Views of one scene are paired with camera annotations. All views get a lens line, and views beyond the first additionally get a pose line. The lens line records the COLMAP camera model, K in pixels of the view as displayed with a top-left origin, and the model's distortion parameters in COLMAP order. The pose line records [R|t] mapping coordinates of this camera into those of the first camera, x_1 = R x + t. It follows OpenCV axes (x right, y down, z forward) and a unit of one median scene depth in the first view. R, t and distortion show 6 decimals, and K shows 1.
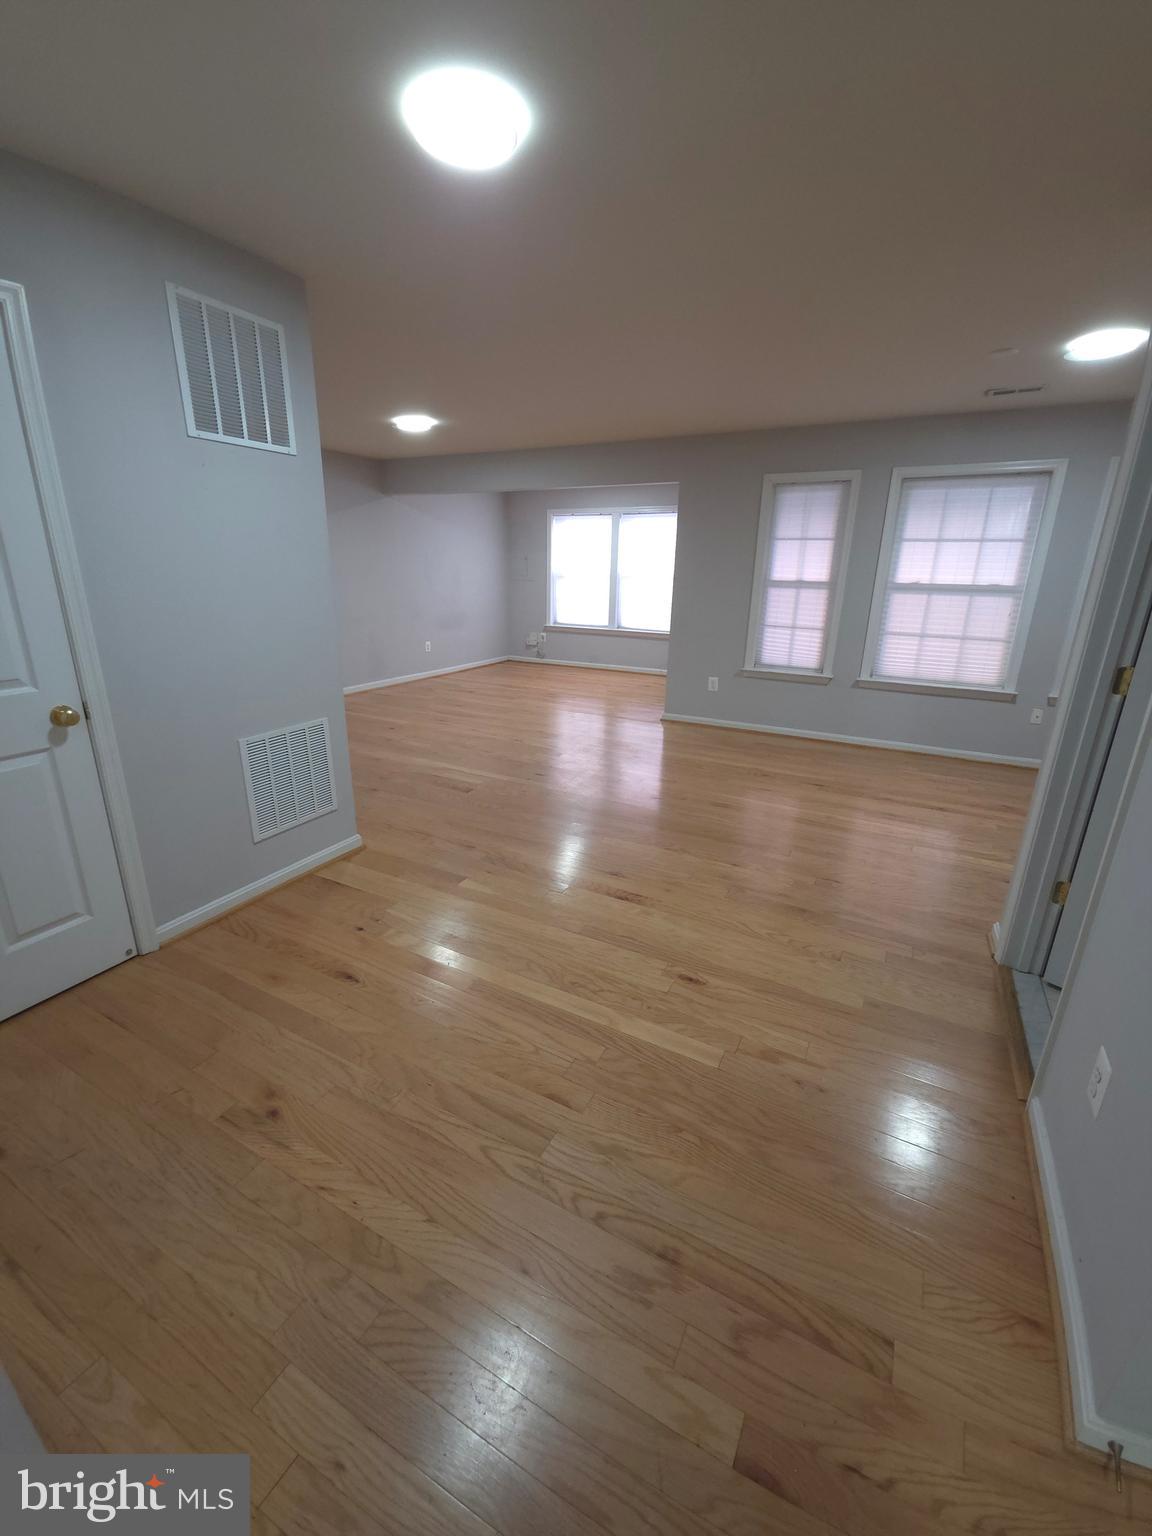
lens RADIAL K [[636.6, 0, 578.8], [0, 636.6, 759.5], [0, 0, 1]] dist [-0.003654, -0.000260]
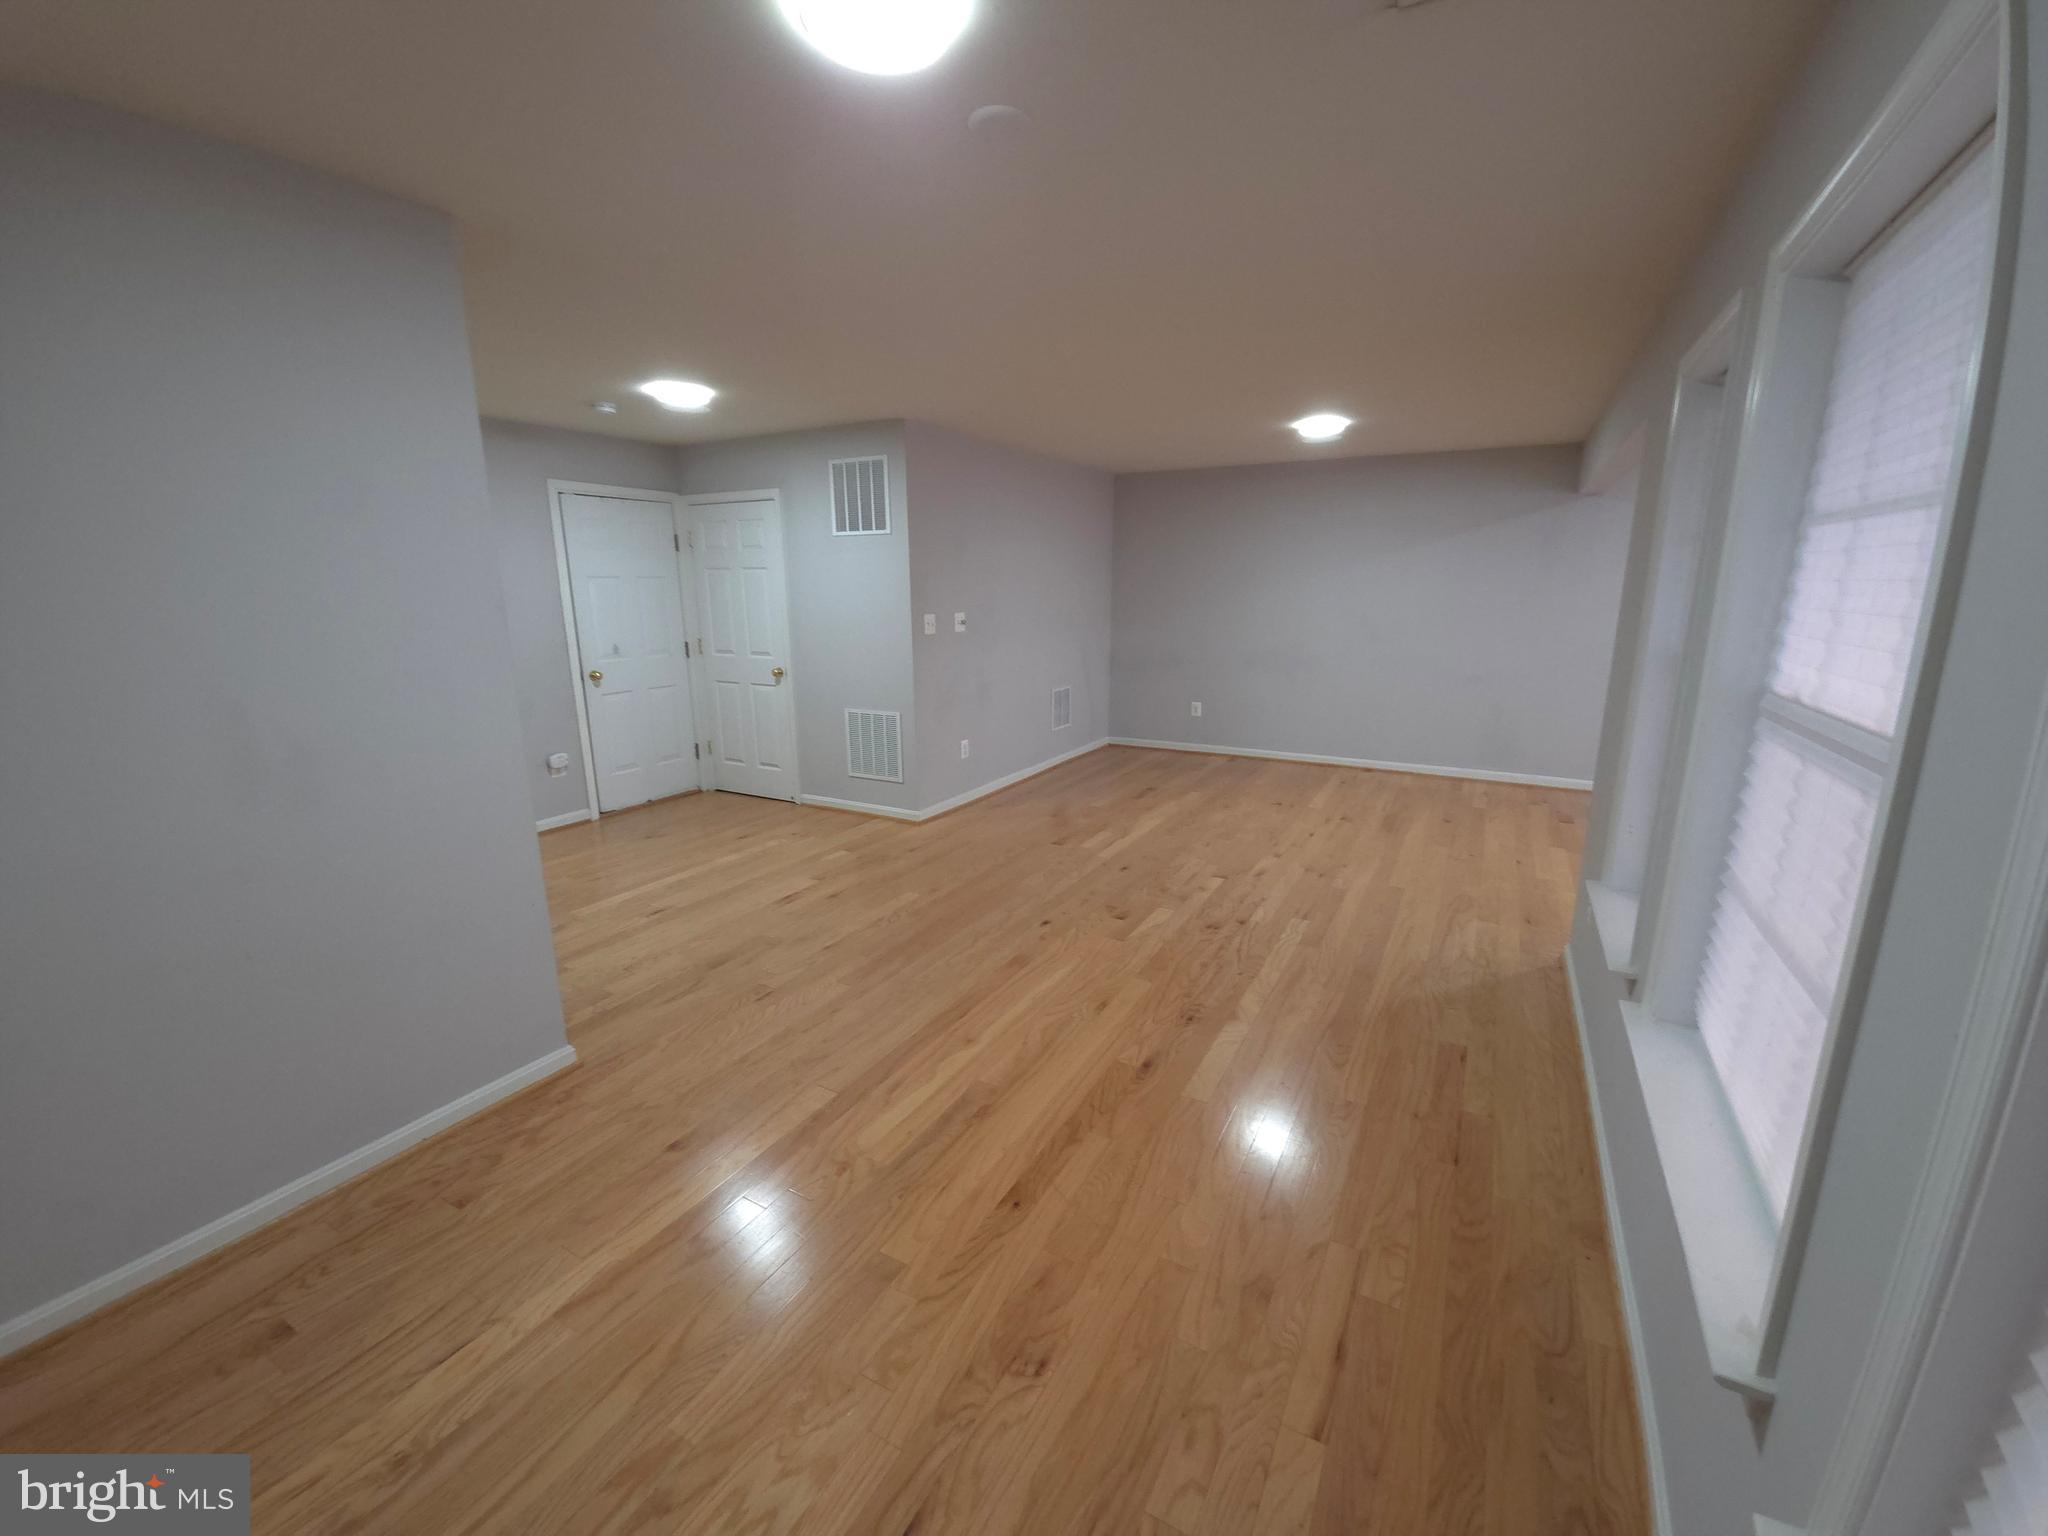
lens RADIAL K [[838.1, 0, 1024.0], [0, 838.1, 768.0], [0, 0, 1]] dist [-0.001972, -0.000032]
pose [[-0.023290, 0.196022, -0.980323, 1.394253], [-0.296272, 0.935186, 0.194035, -0.385051], [0.954820, 0.294961, 0.036295, 1.219927]]
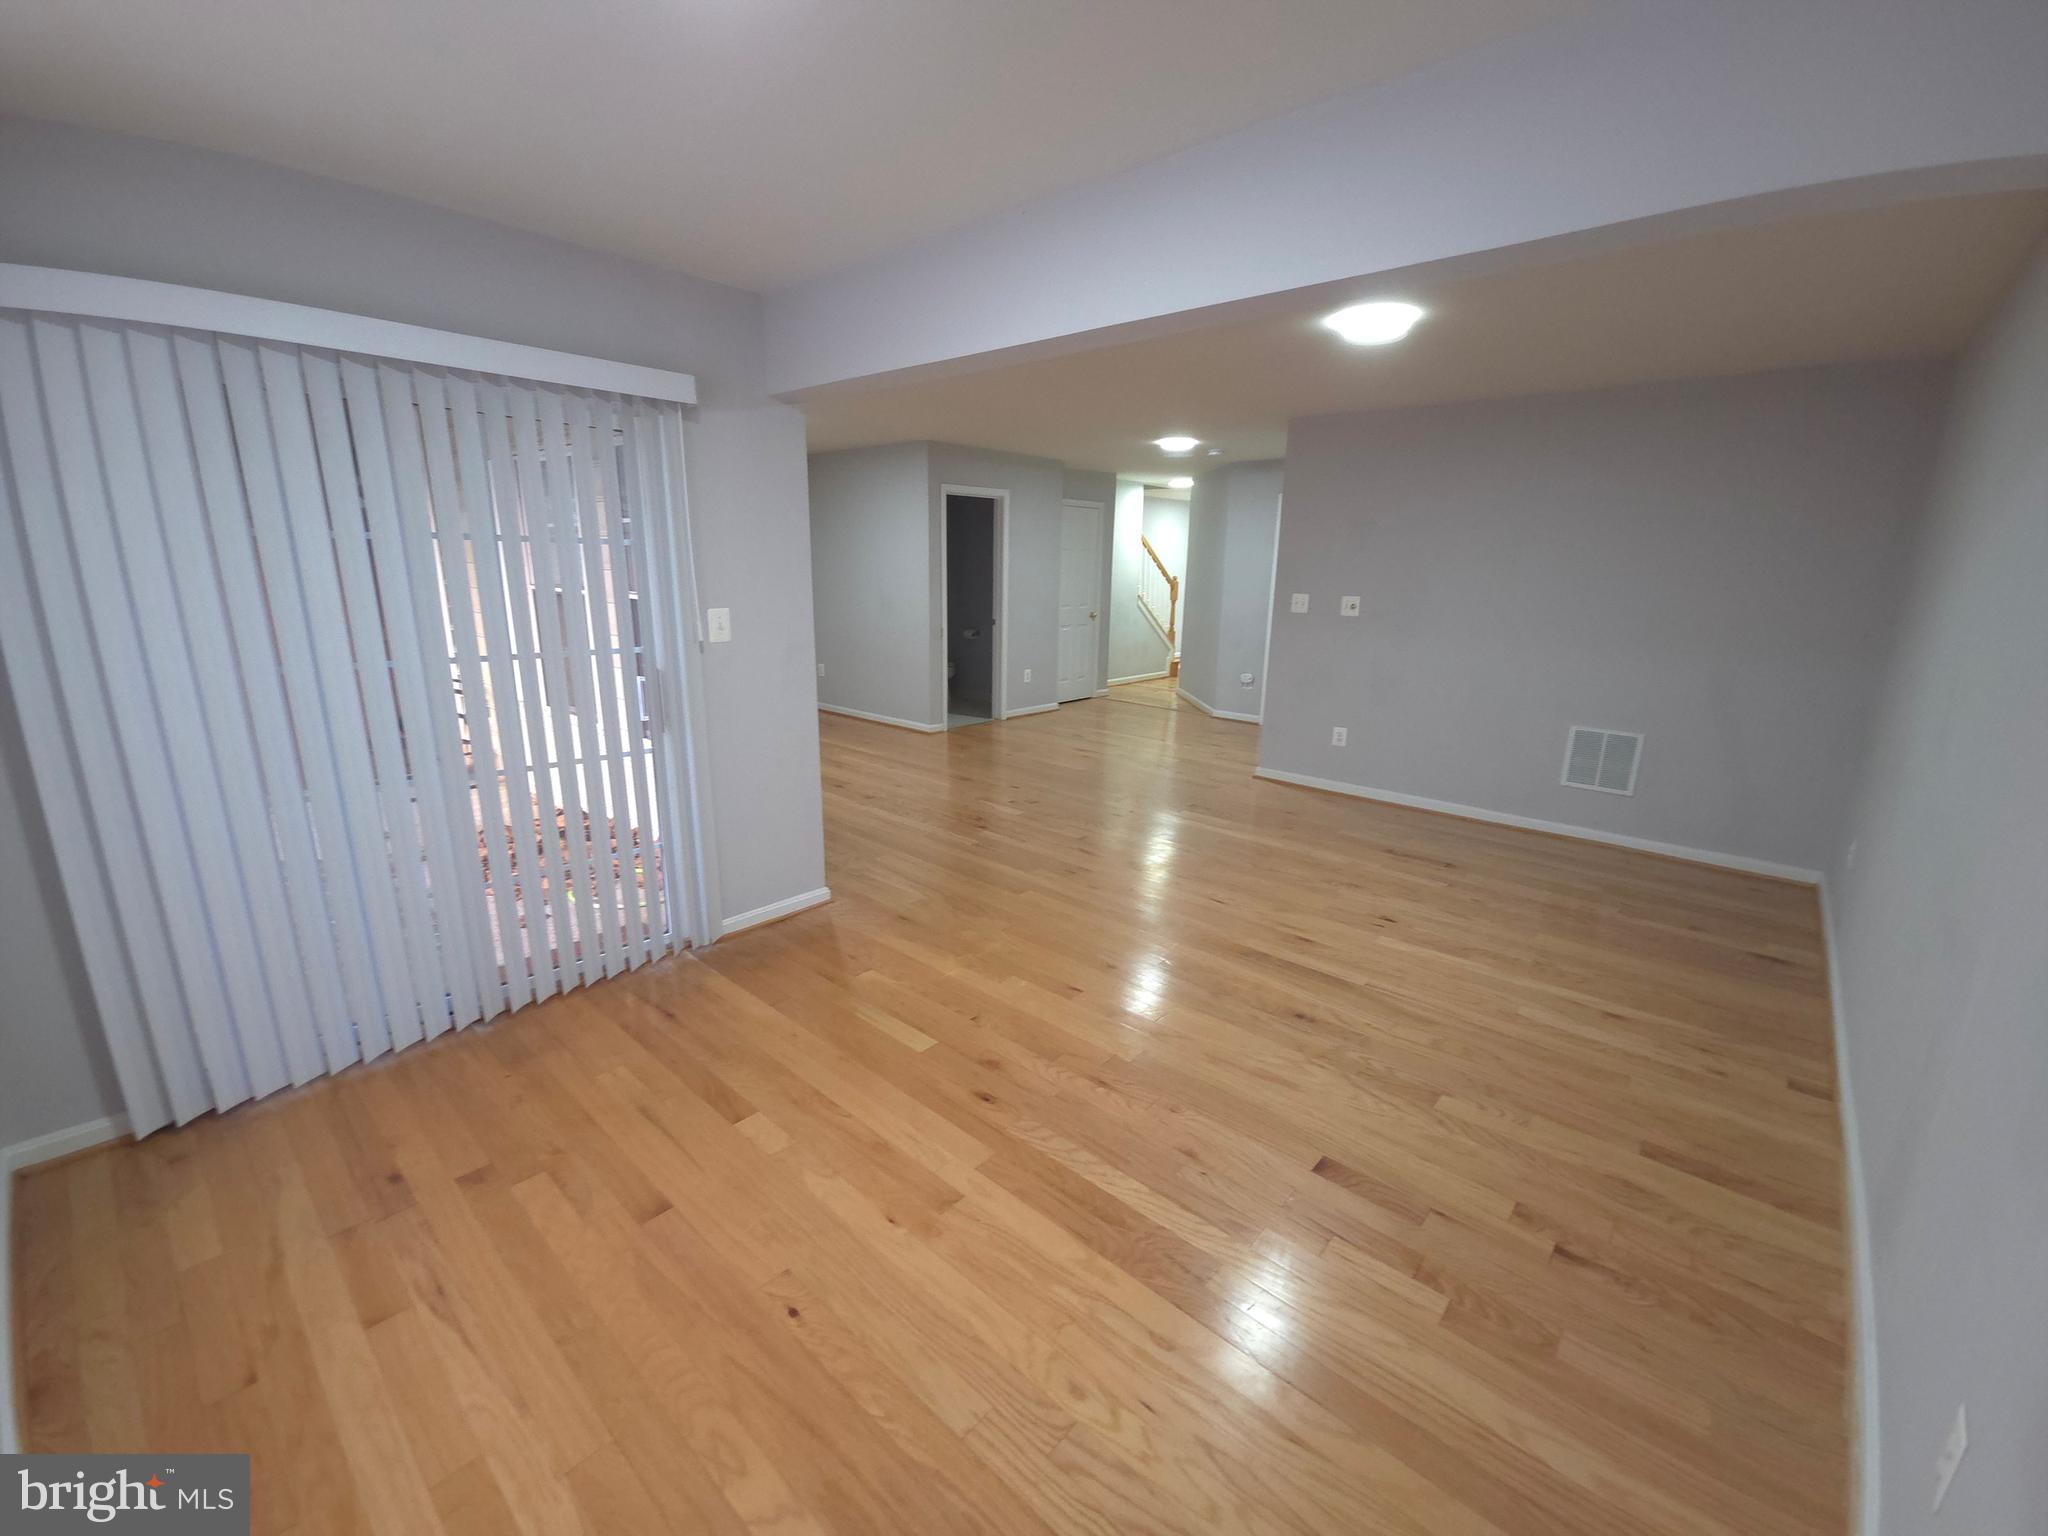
lens RADIAL K [[838.1, 0, 1024.0], [0, 838.1, 768.0], [0, 0, 1]] dist [-0.001972, -0.000032]
pose [[-0.971631, -0.096653, 0.215852, -0.270025], [0.031339, 0.852016, 0.522577, -0.974583], [-0.234418, 0.514516, -0.824816, 2.951708]]
